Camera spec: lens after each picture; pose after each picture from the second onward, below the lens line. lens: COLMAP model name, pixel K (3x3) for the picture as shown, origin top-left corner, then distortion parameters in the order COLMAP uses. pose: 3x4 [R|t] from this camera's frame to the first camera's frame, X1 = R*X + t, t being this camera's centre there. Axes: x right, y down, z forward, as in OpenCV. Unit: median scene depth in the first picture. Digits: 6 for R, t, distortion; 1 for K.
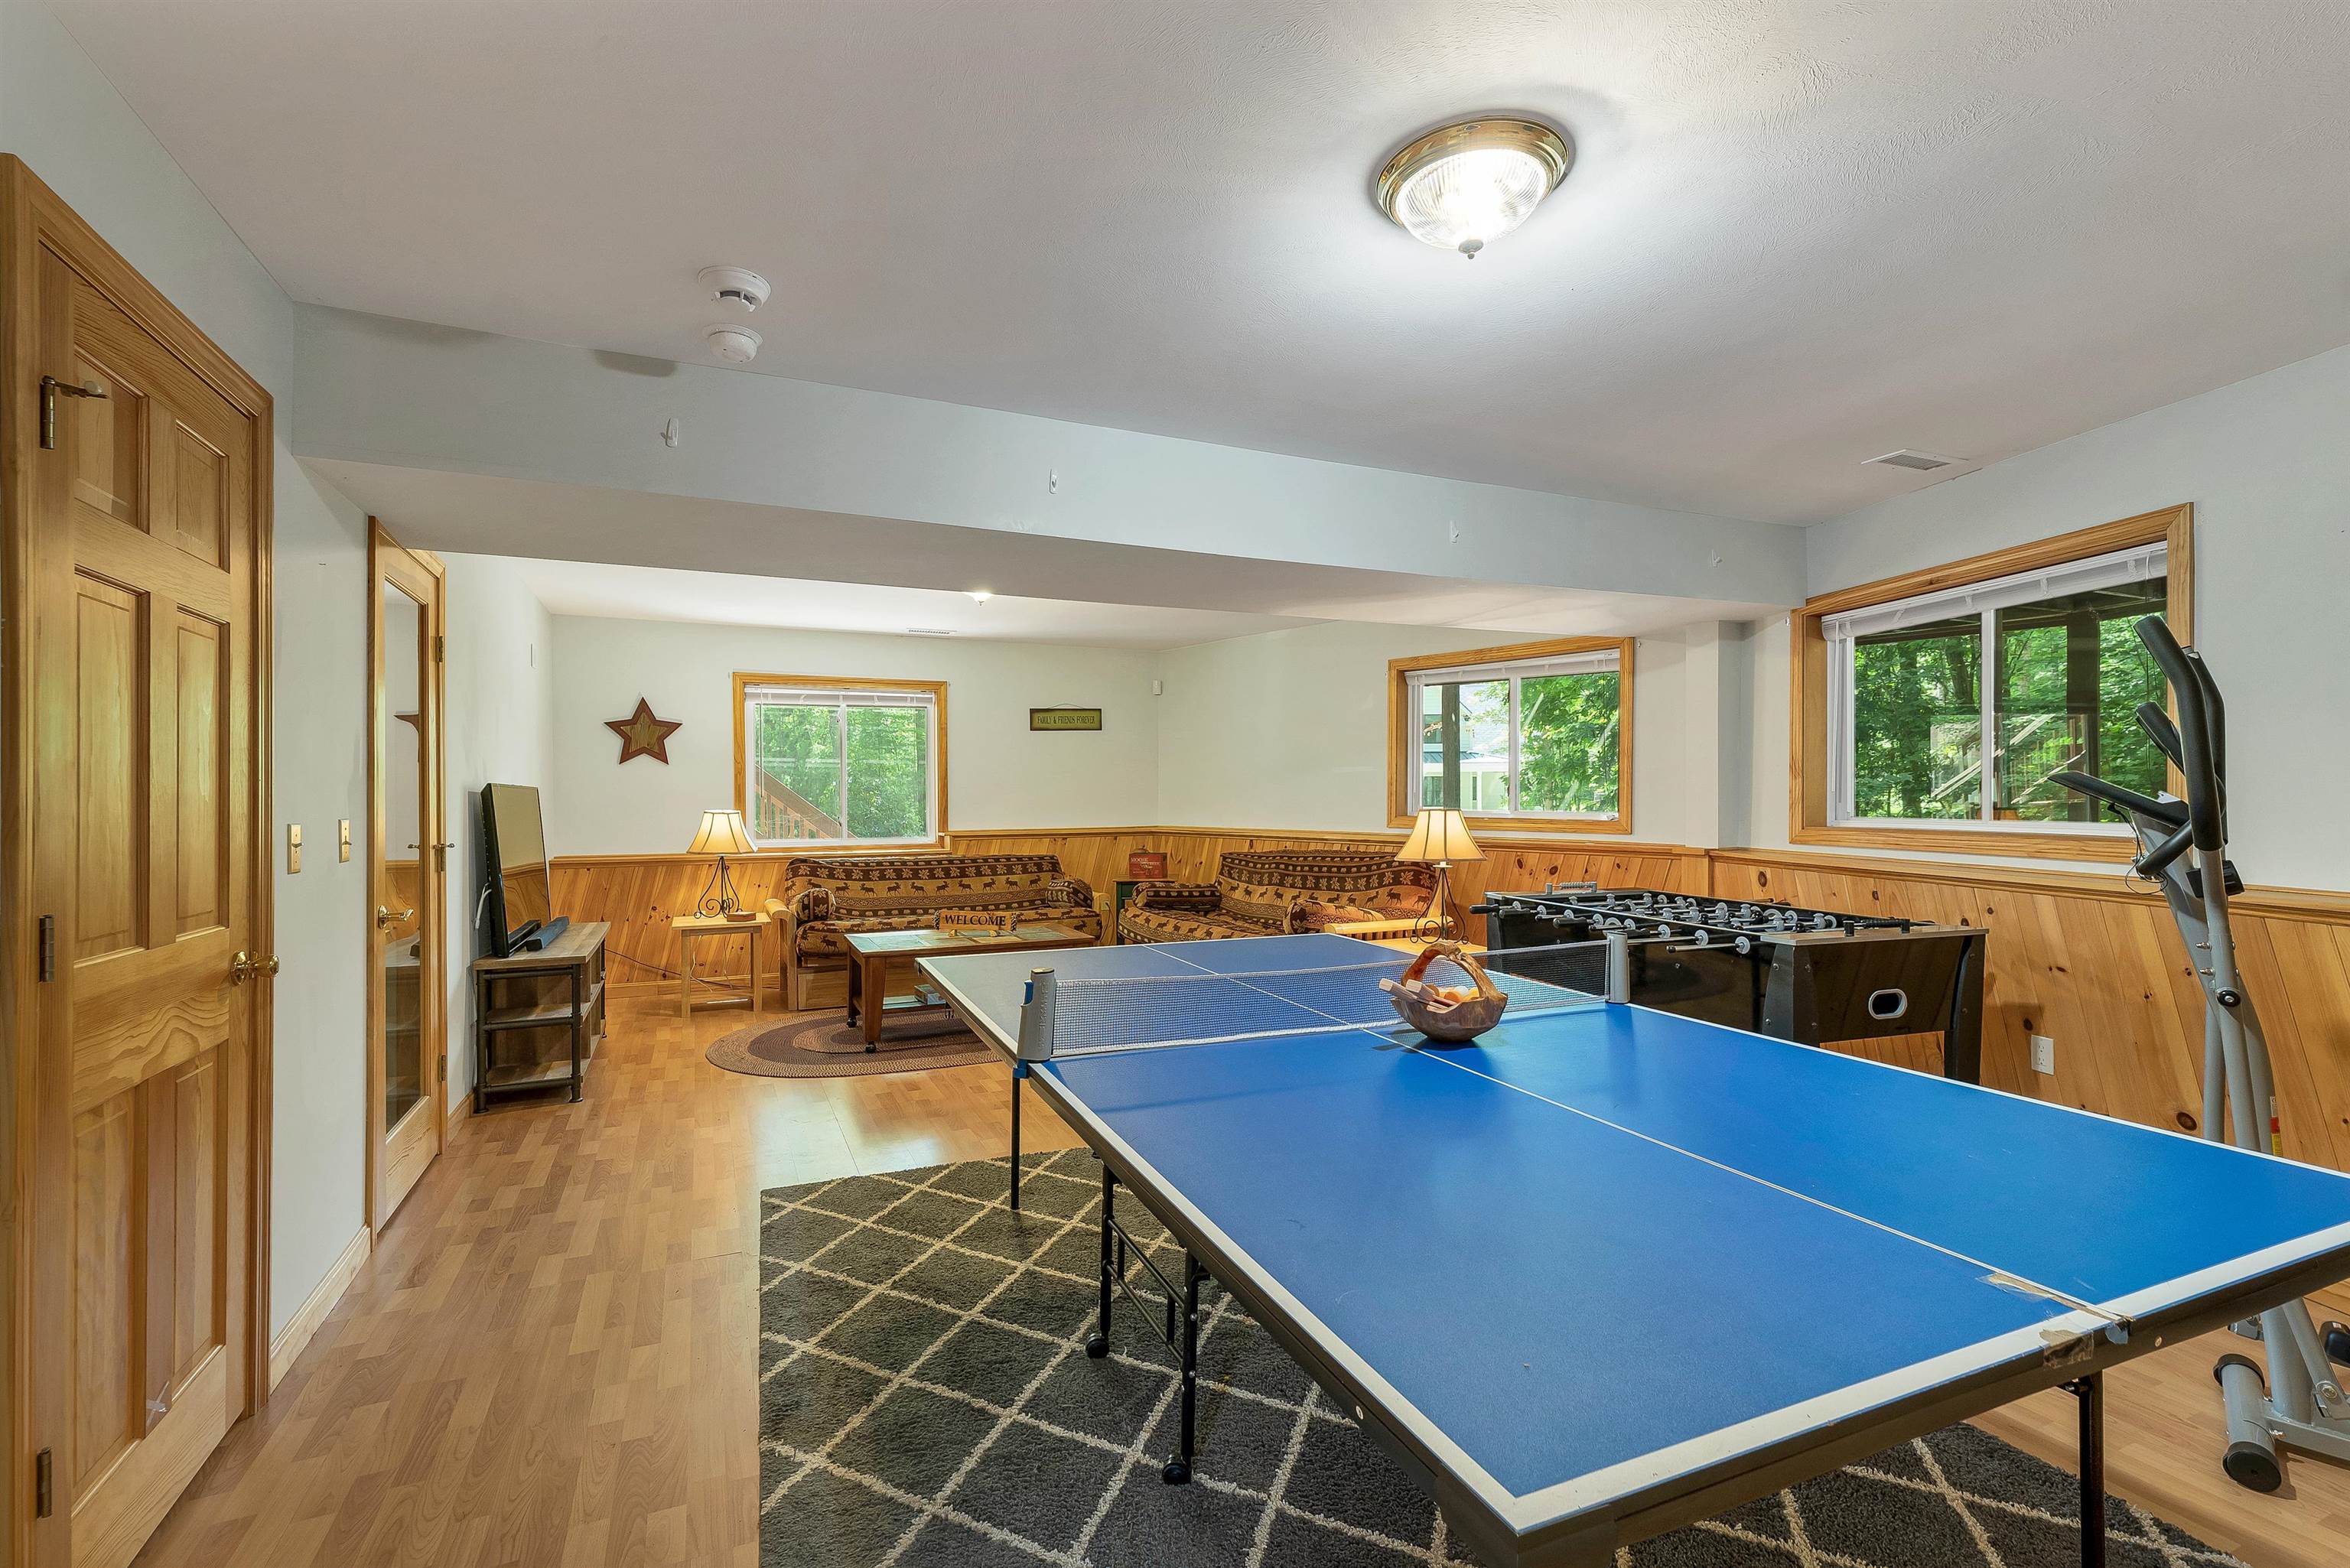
lens RADIAL K [[1083.6, 0, 1183.1], [0, 1083.6, 789.8], [0, 0, 1]] dist [0.018837, 0.000253]
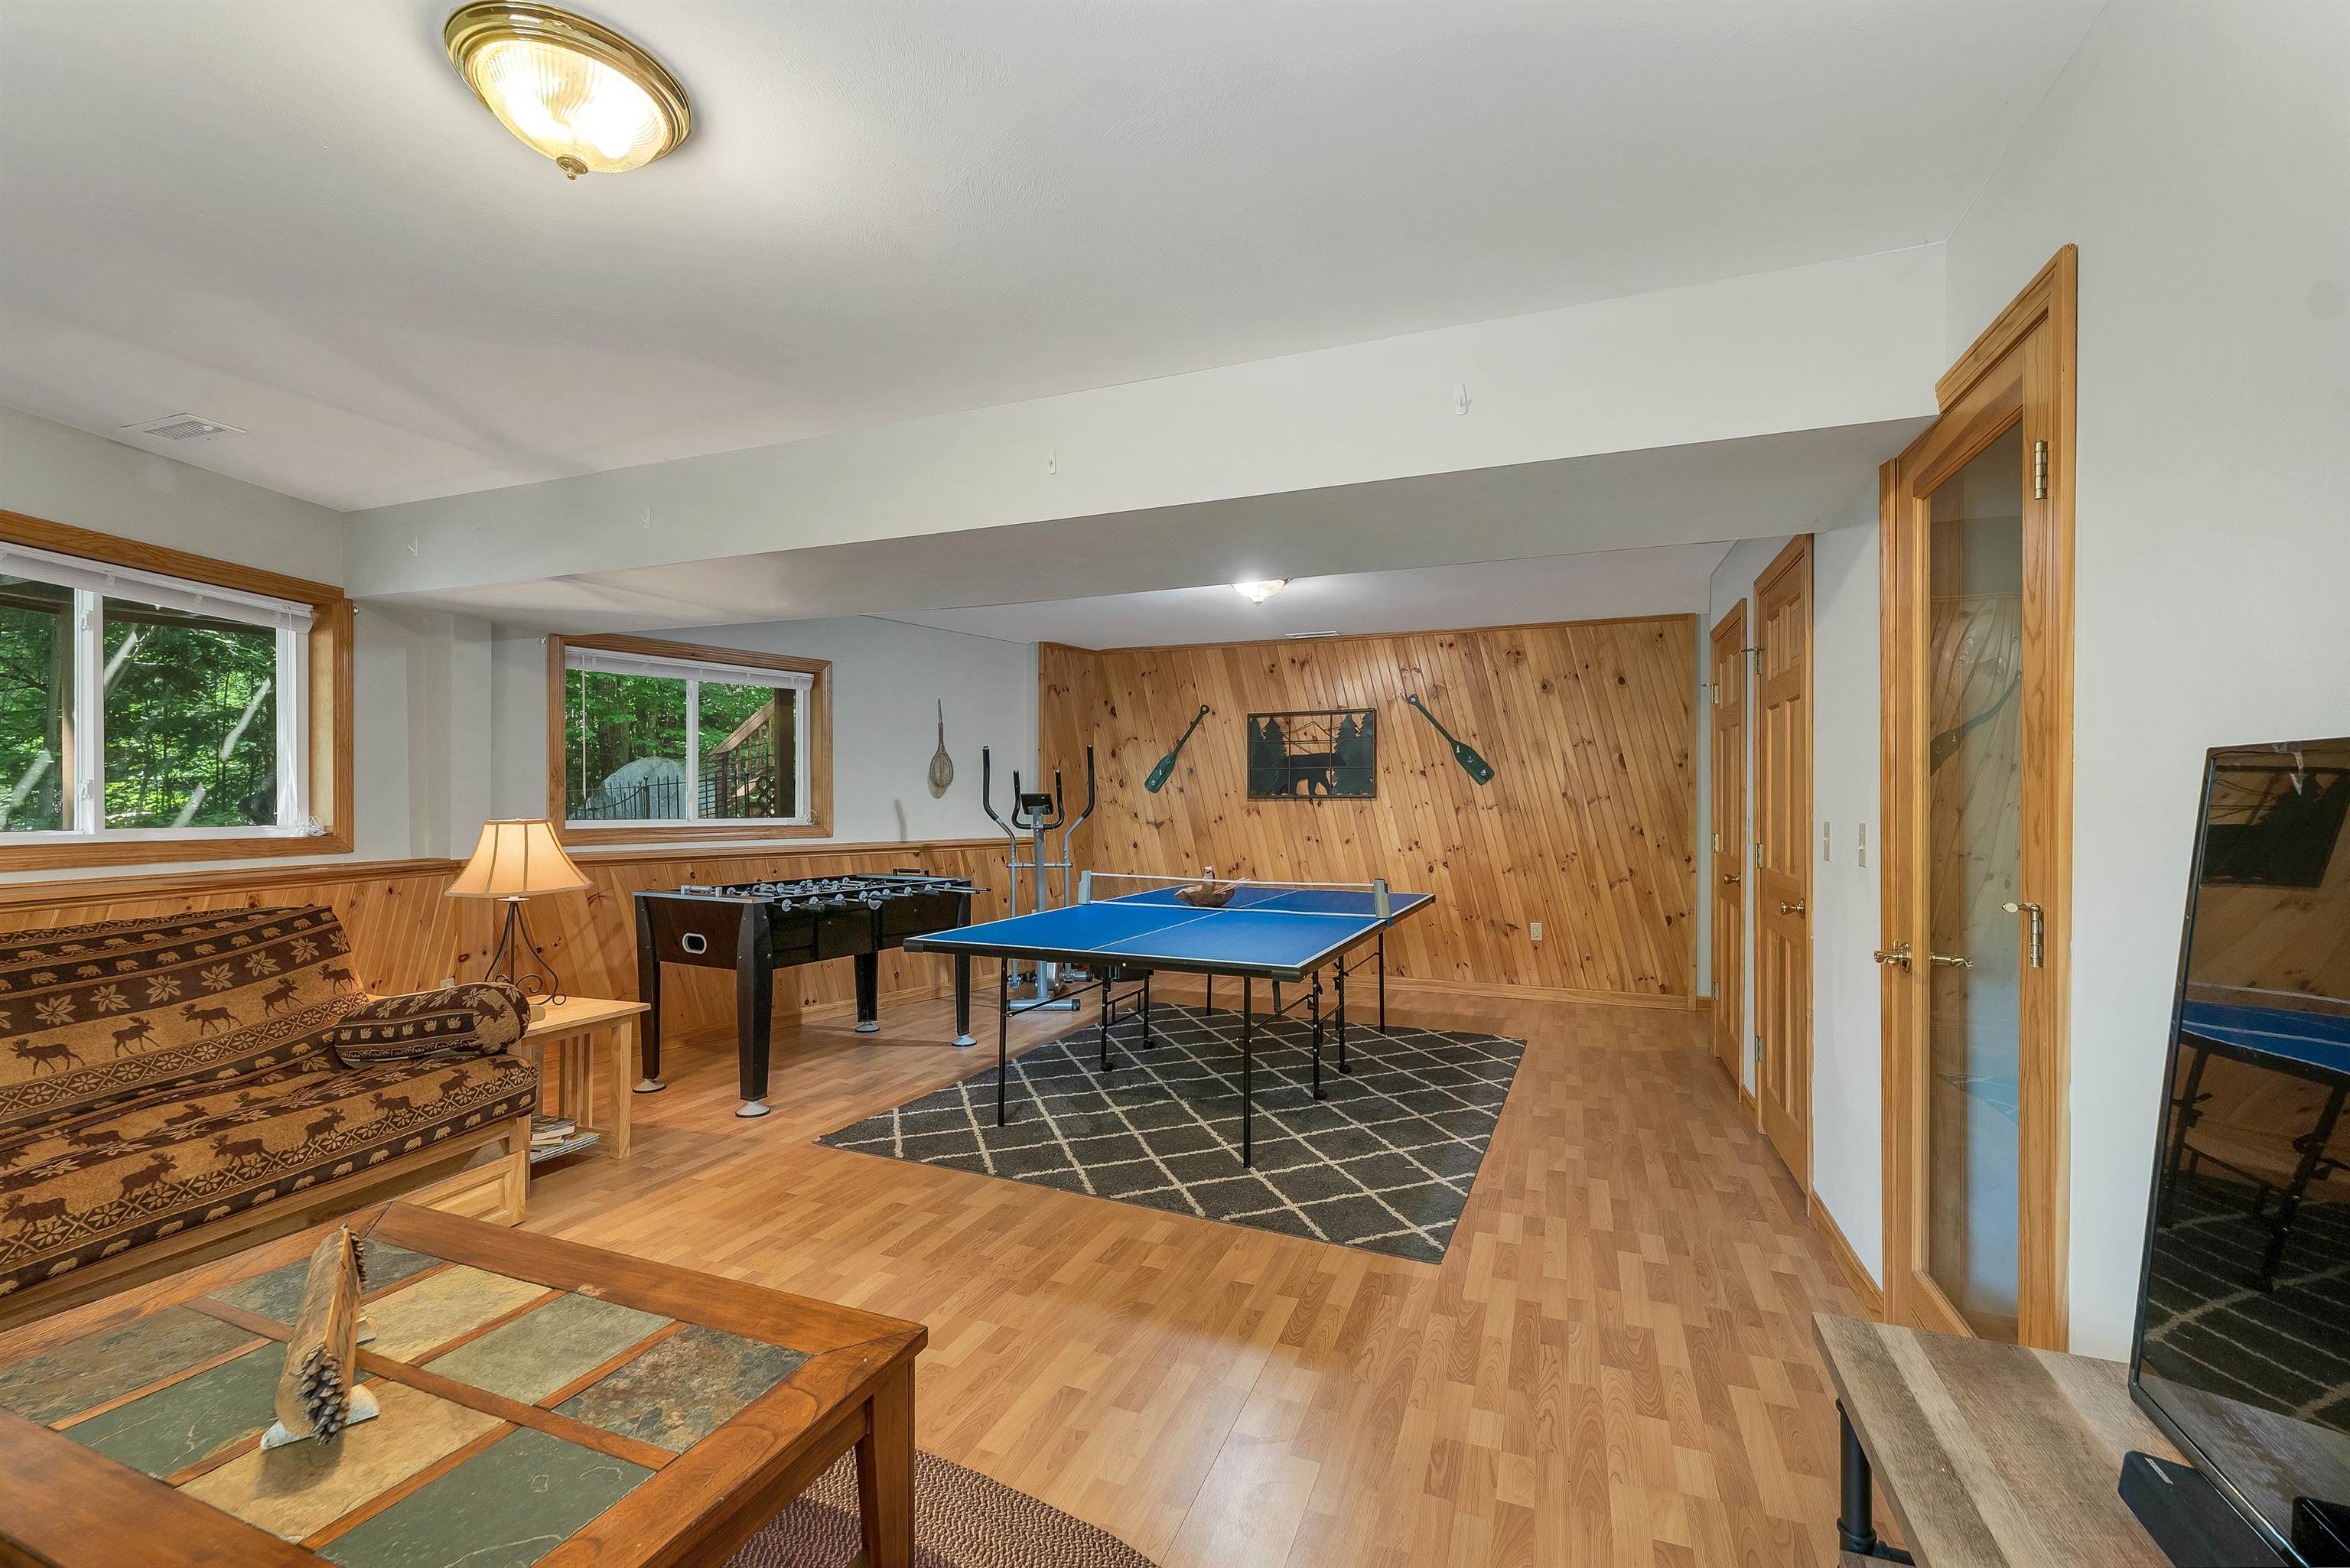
lens RADIAL K [[977.3, 0, 1176.1], [0, 977.3, 796.4], [0, 0, 1]] dist [0.000153, 0.000151]
pose [[-0.701150, 0.006738, 0.712982, -0.397775], [-0.000317, 0.999952, -0.009762, 0.006072], [-0.713014, -0.007071, -0.701114, 0.849624]]
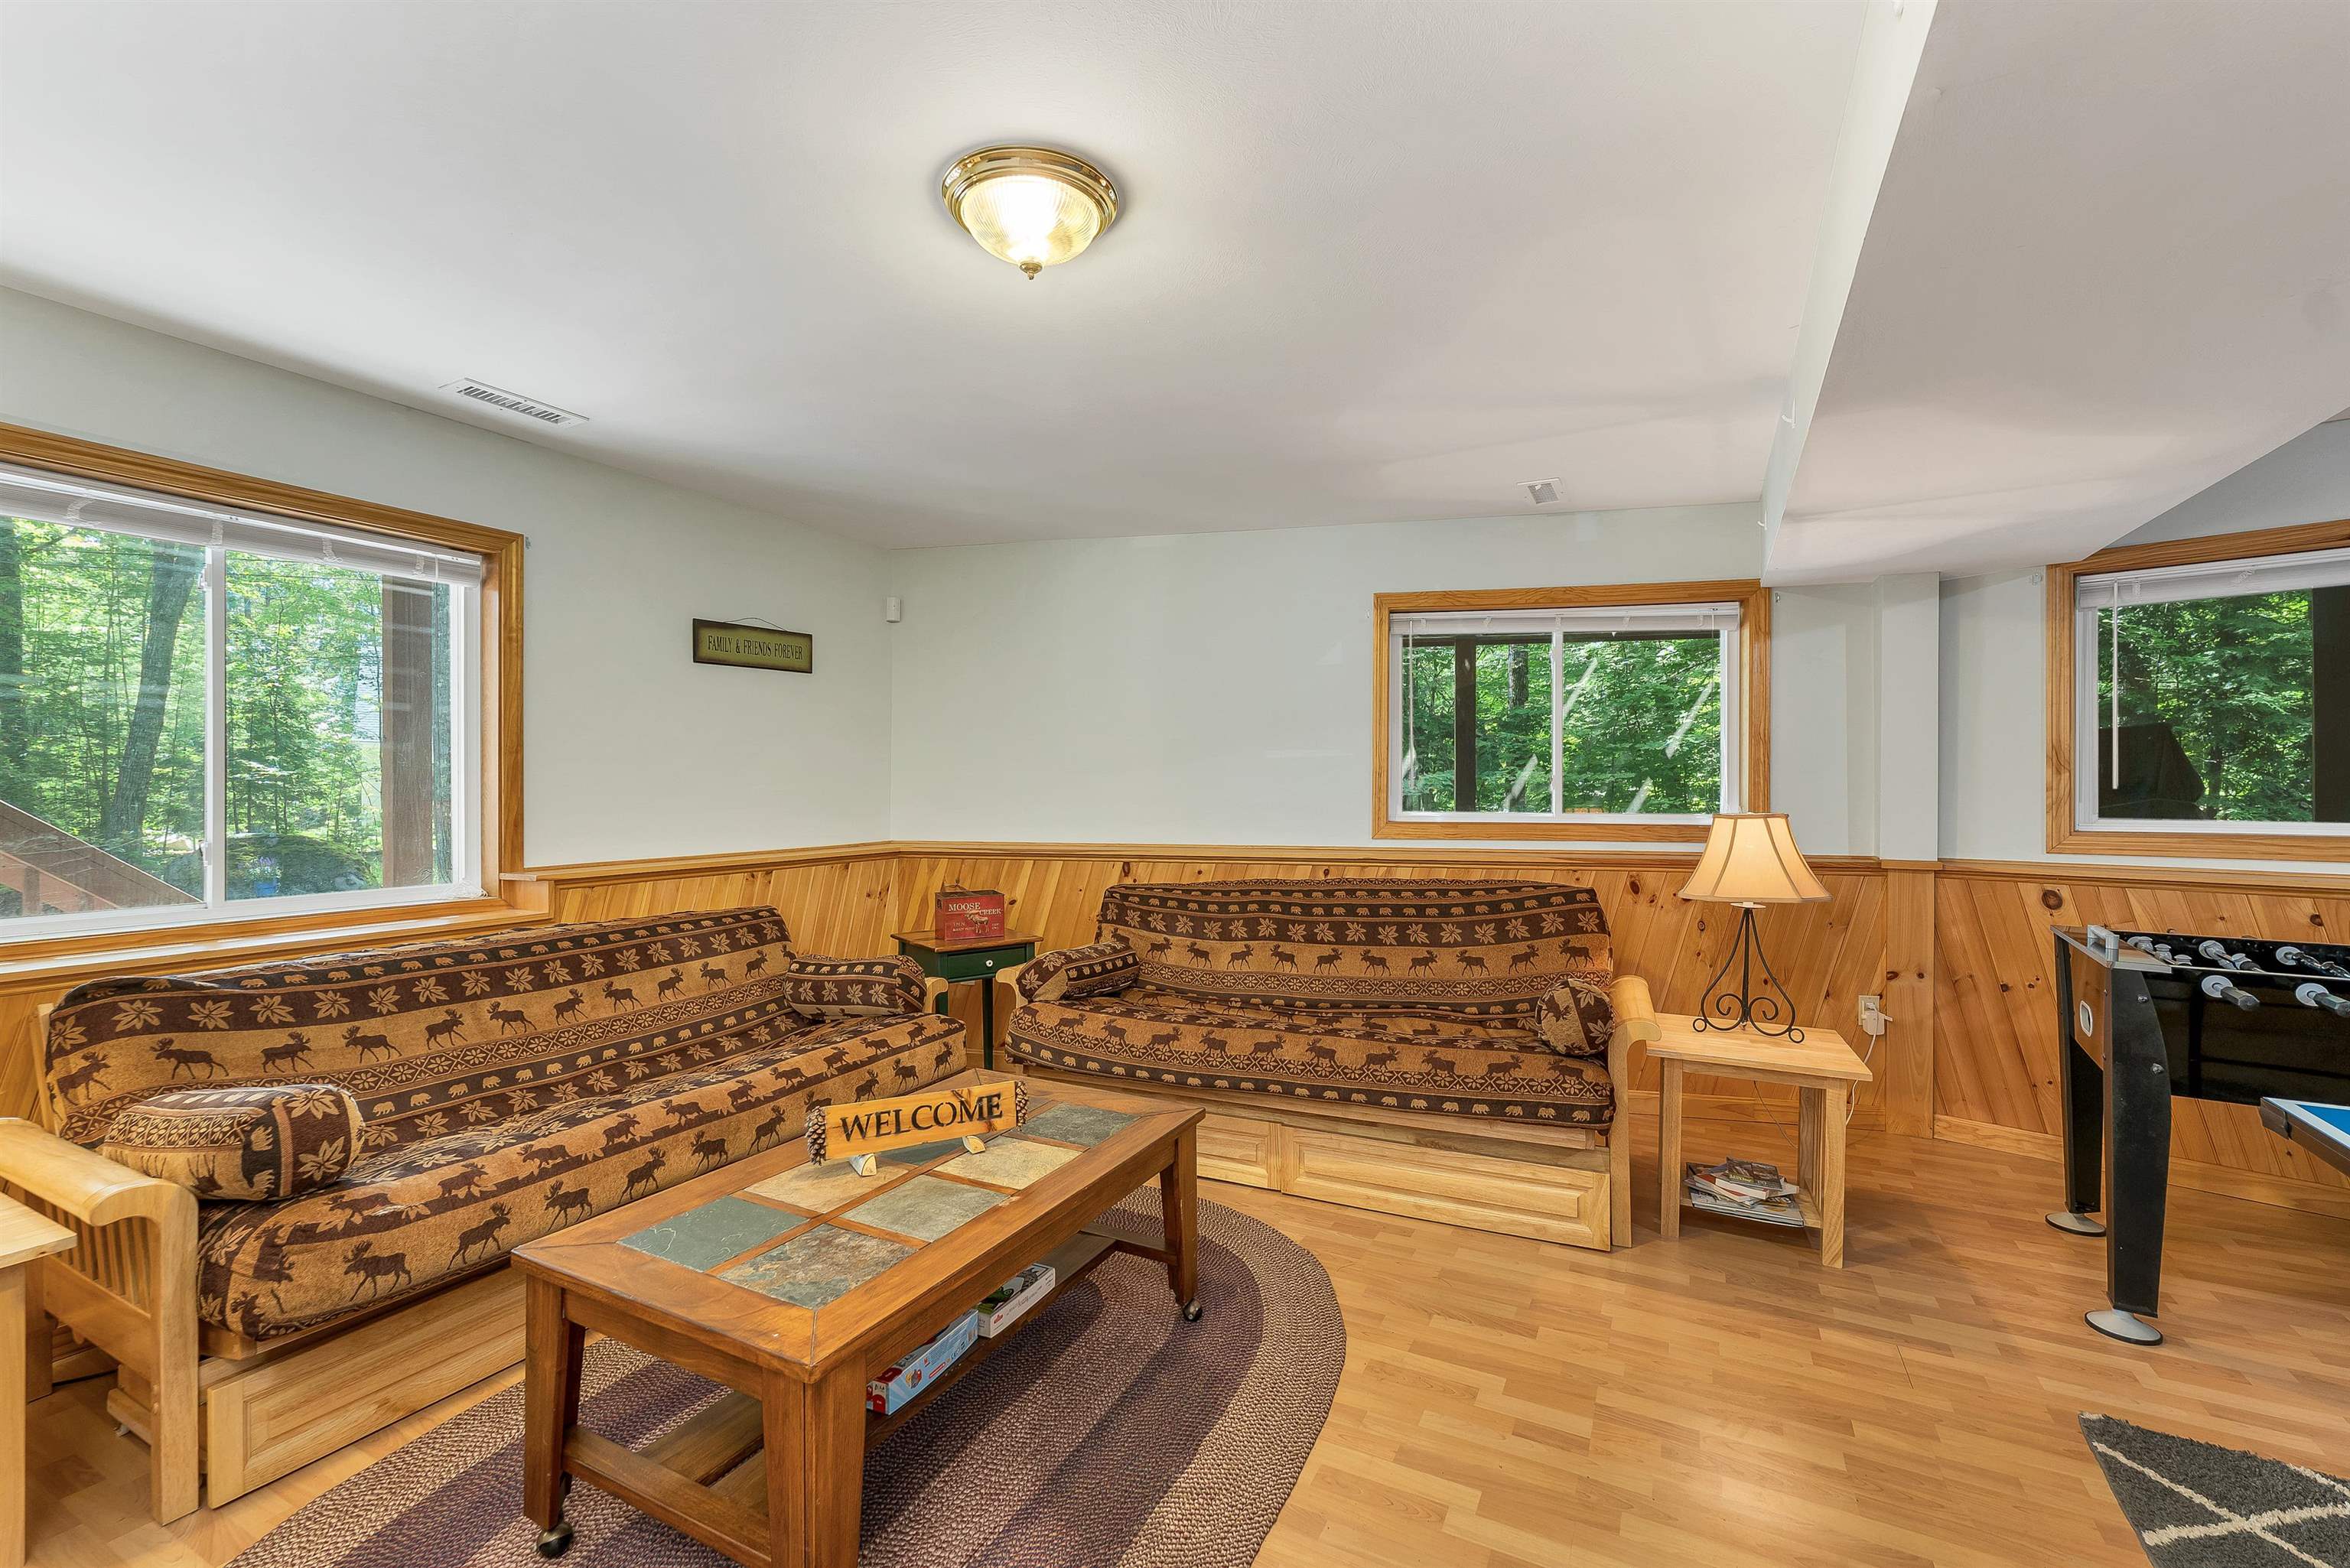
lens RADIAL K [[977.3, 0, 1126.9], [0, 977.3, 785.5], [0, 0, 1]] dist [0.000153, 0.000151]
pose [[0.791274, 0.004851, 0.611443, -0.290337], [-0.005767, 0.999983, -0.000470, 0.002454], [-0.611435, -0.003154, 0.791288, 0.574393]]
